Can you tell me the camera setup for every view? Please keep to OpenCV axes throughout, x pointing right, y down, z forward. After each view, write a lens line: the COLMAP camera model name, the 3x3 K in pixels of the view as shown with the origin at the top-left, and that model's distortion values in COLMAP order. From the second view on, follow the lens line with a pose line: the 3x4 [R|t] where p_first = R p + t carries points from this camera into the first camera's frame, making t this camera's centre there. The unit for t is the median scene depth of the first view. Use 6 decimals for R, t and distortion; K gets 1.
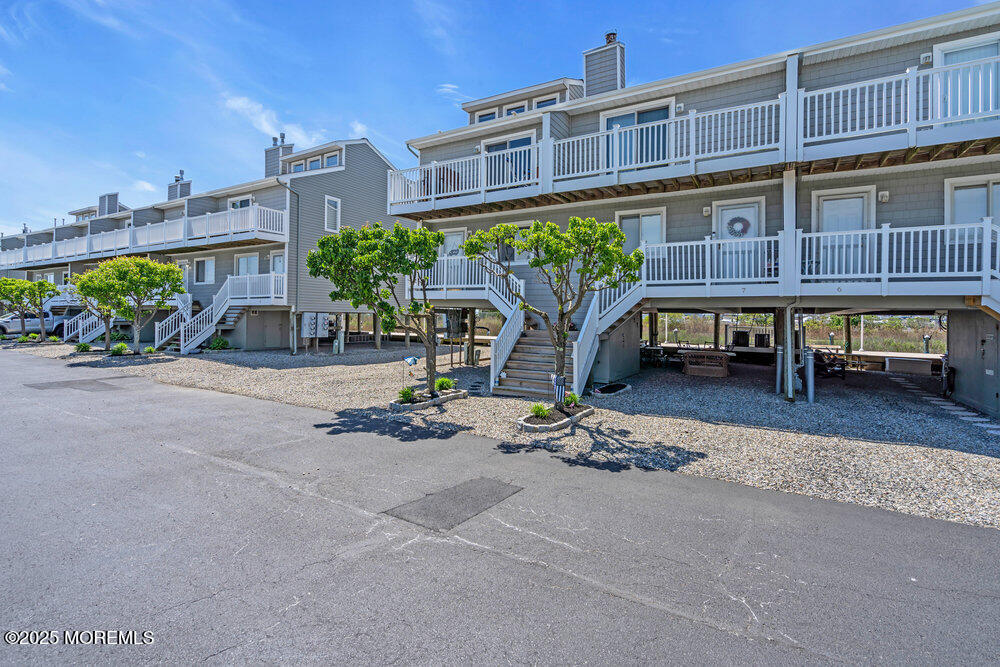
lens RADIAL K [[471.6, 0, 482.6], [0, 471.6, 308.4], [0, 0, 1]] dist [-0.002789, 0.001836]
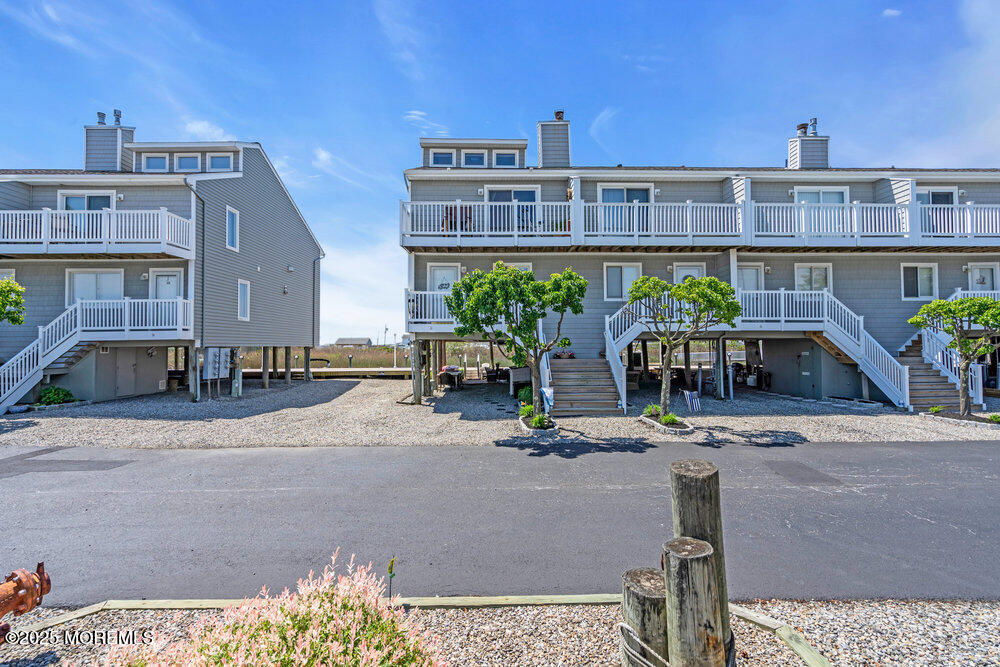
lens RADIAL K [[471.6, 0, 495.1], [0, 471.6, 328.2], [0, 0, 1]] dist [-0.002789, 0.001836]
pose [[0.843685, 0.001457, 0.536837, -0.683465], [0.008657, 0.999829, -0.016319, -0.013394], [-0.536769, 0.018415, 0.843528, 0.103872]]
